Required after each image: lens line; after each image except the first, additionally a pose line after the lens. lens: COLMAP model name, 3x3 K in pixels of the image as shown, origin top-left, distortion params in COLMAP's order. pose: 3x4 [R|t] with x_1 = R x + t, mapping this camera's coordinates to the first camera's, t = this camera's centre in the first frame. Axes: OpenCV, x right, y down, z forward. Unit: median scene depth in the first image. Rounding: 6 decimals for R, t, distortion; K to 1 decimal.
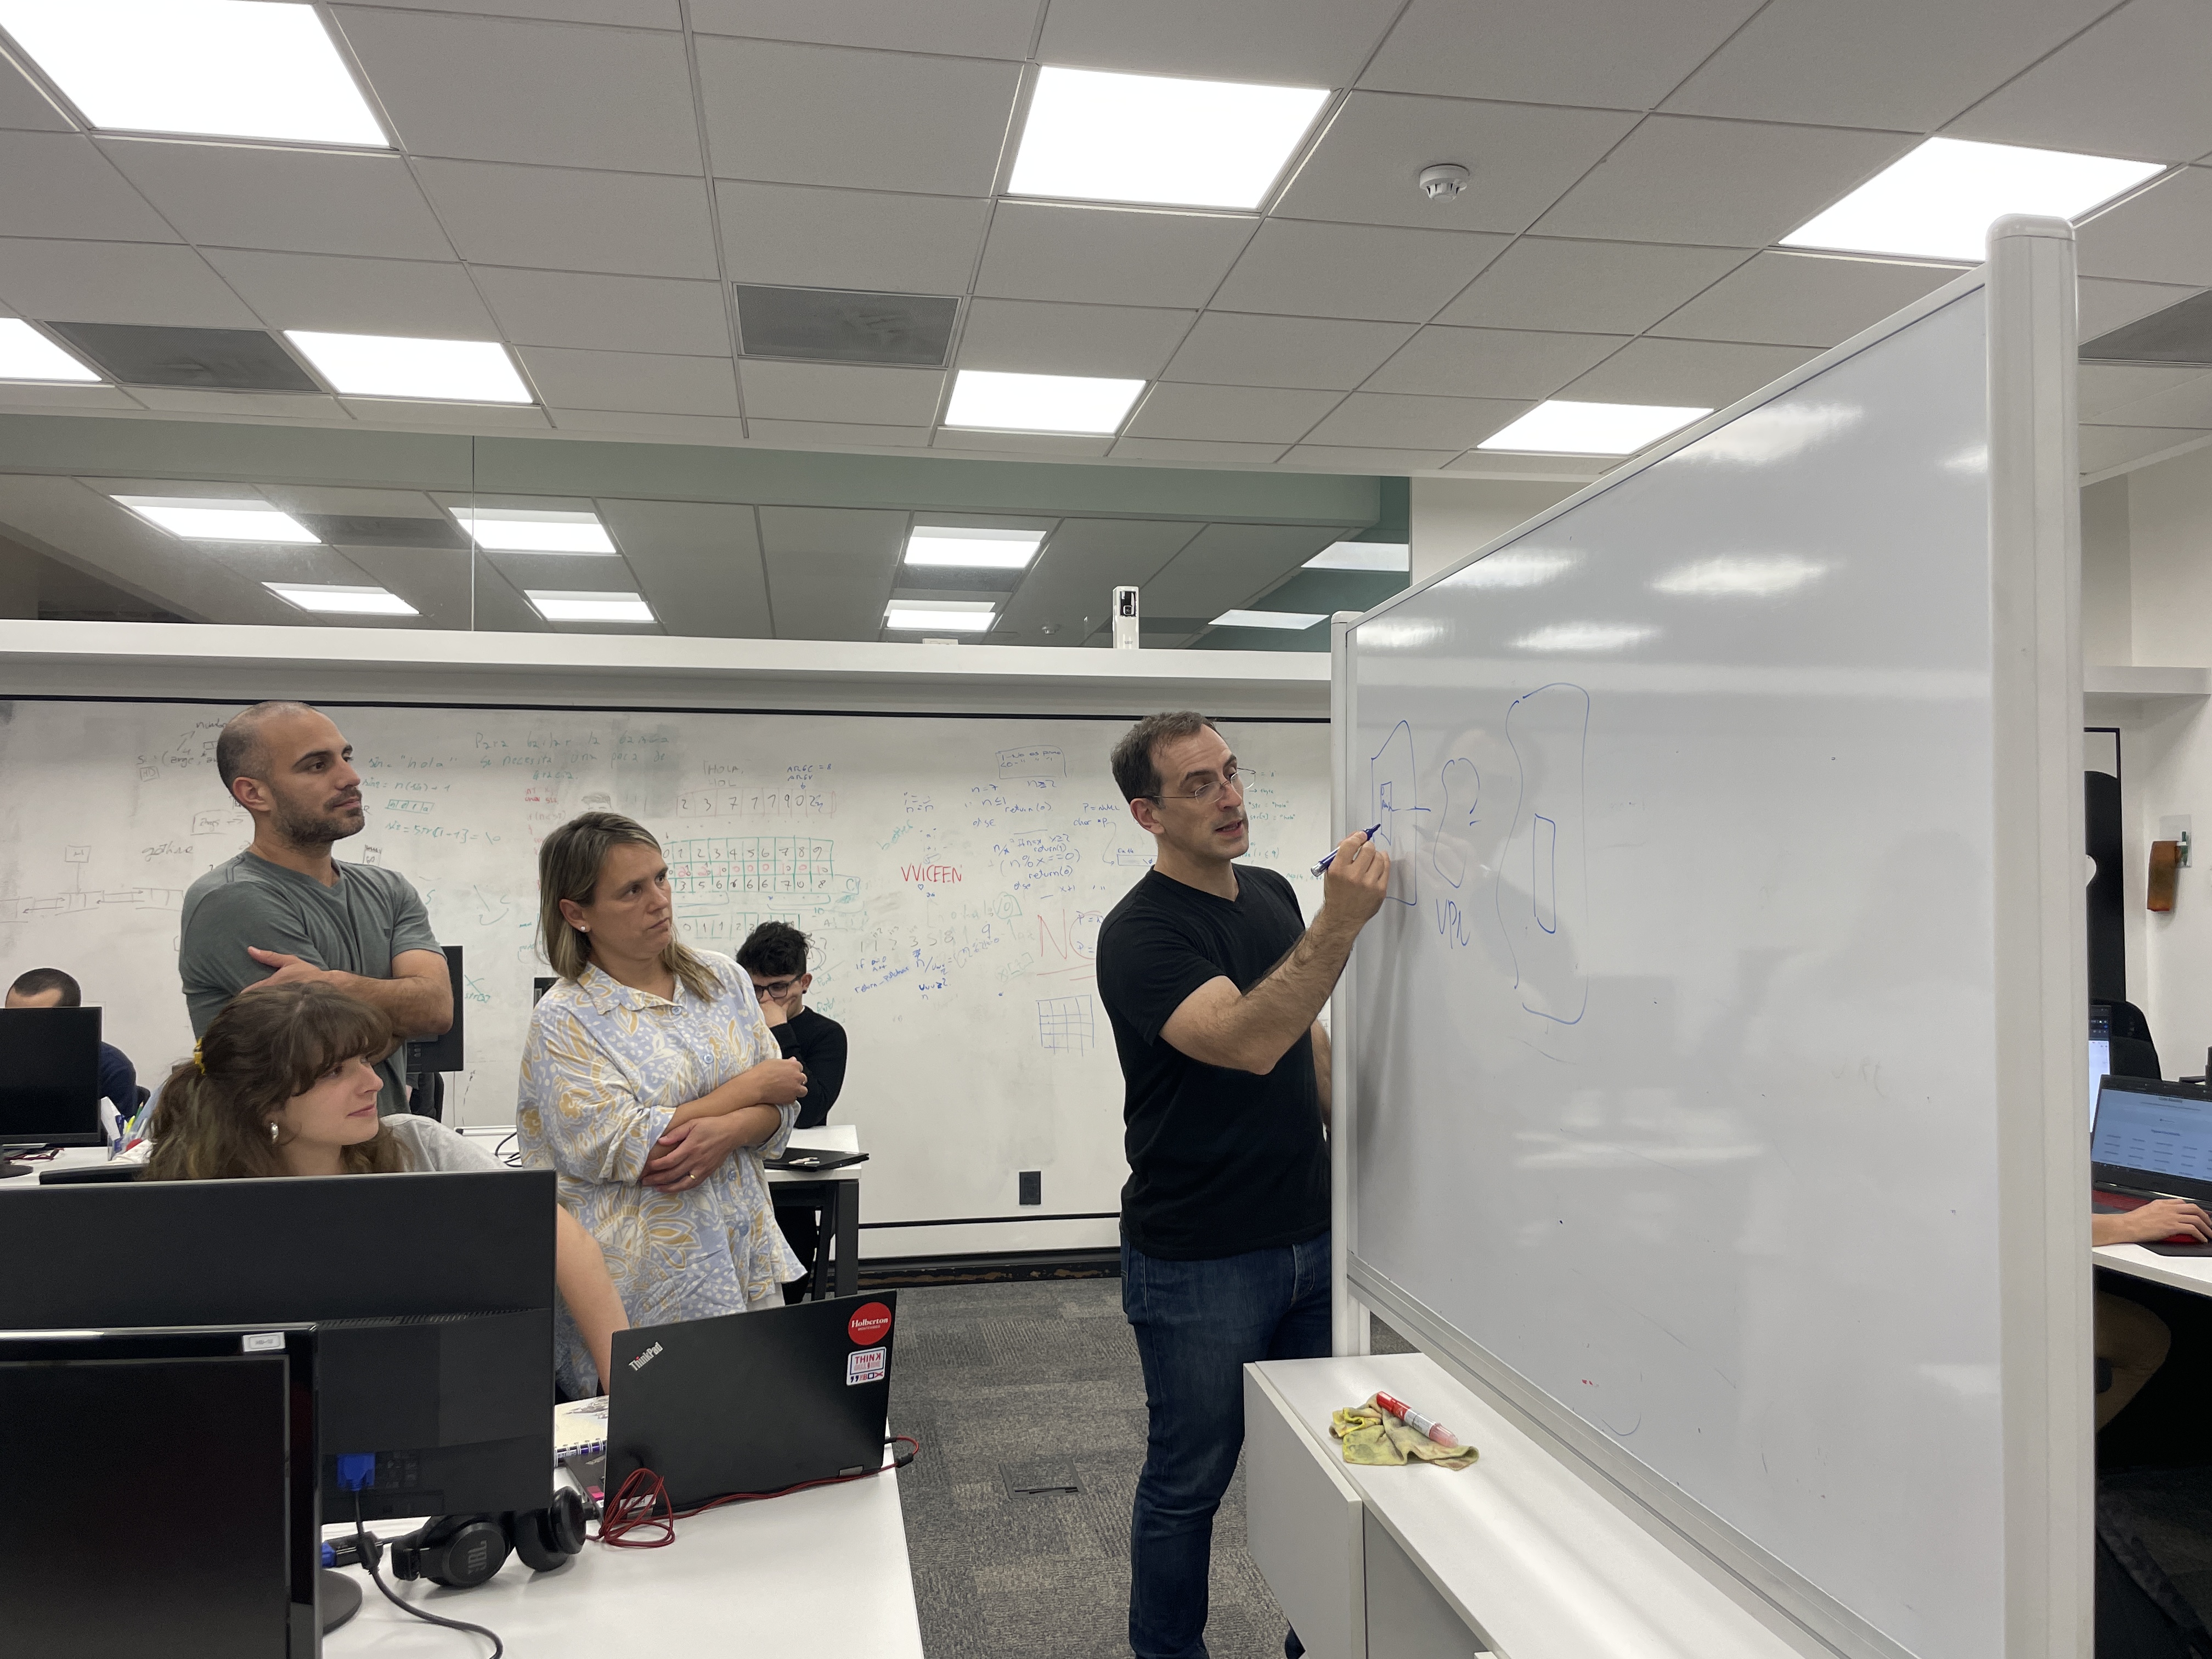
lens RADIAL K [[1665.5, 0, 1117.8], [0, 1665.5, 838.6], [0, 0, 1]] dist [0.053608, -0.066322]
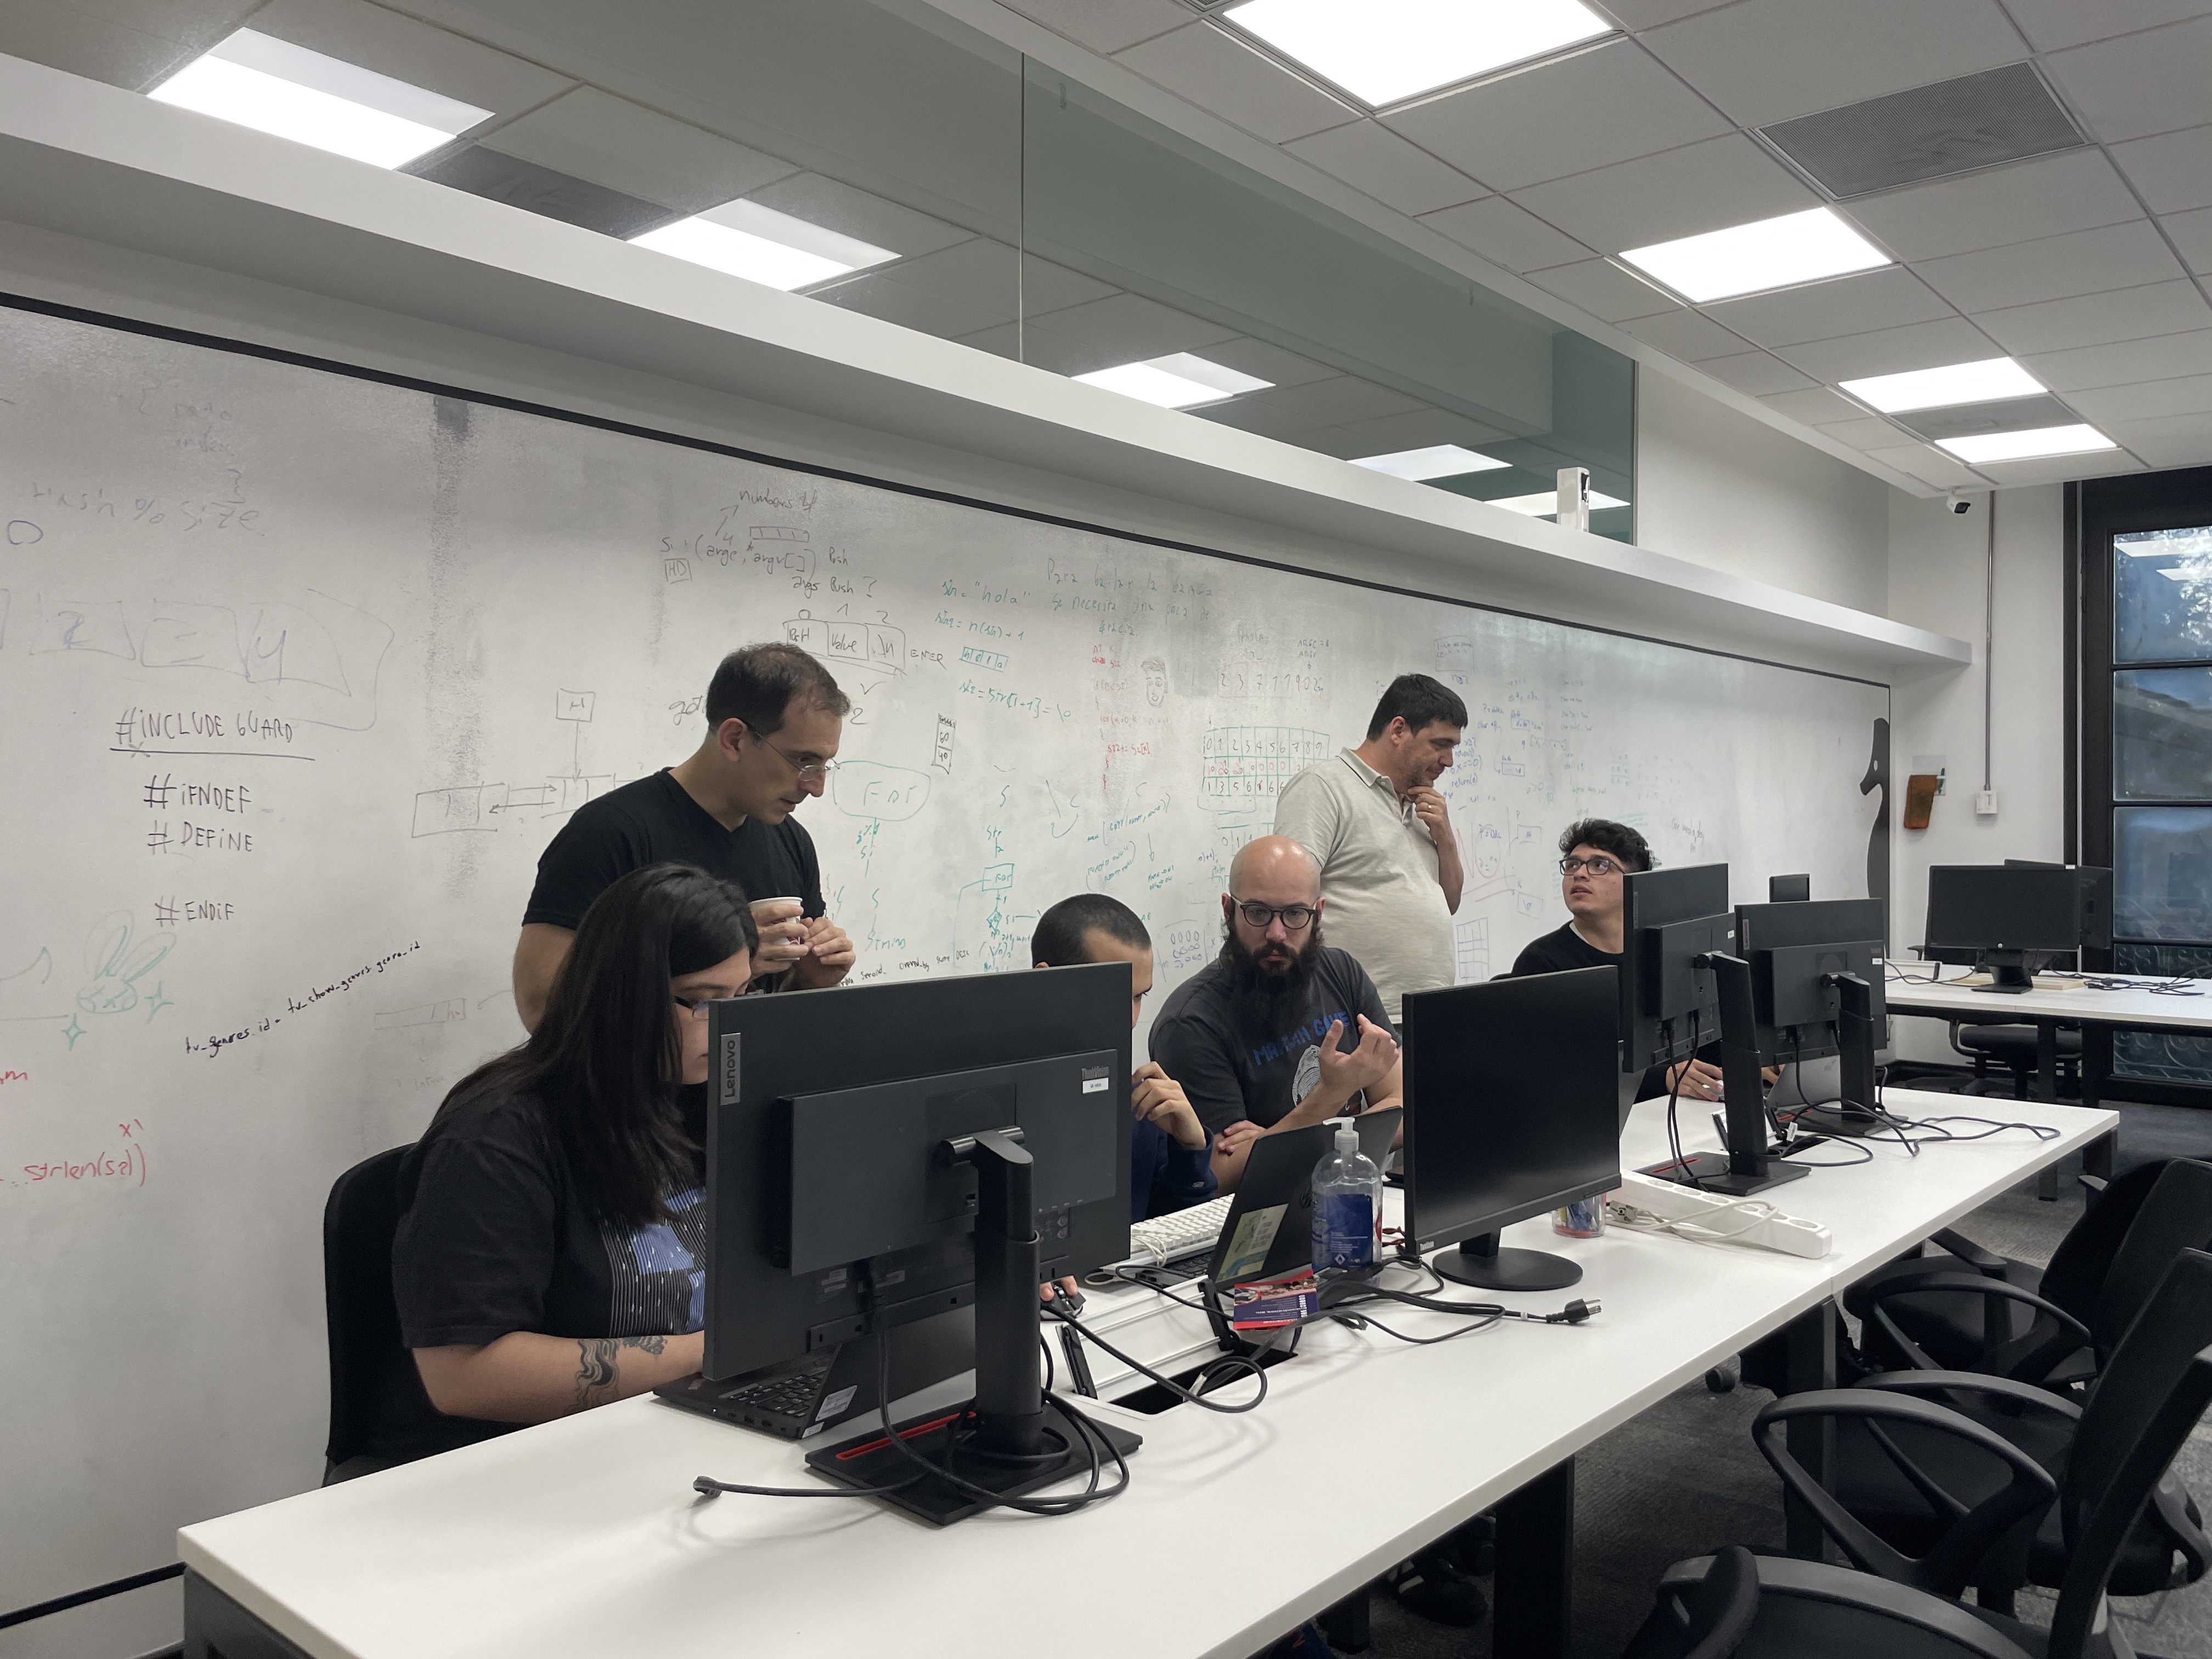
lens RADIAL K [[1665.5, 0, 1109.0], [0, 1665.5, 820.0], [0, 0, 1]] dist [0.053608, -0.066322]
pose [[0.770672, 0.007495, 0.637188, -0.796807], [-0.030129, 0.999241, 0.024688, 0.026516], [-0.636520, -0.038224, 0.770313, 0.453745]]
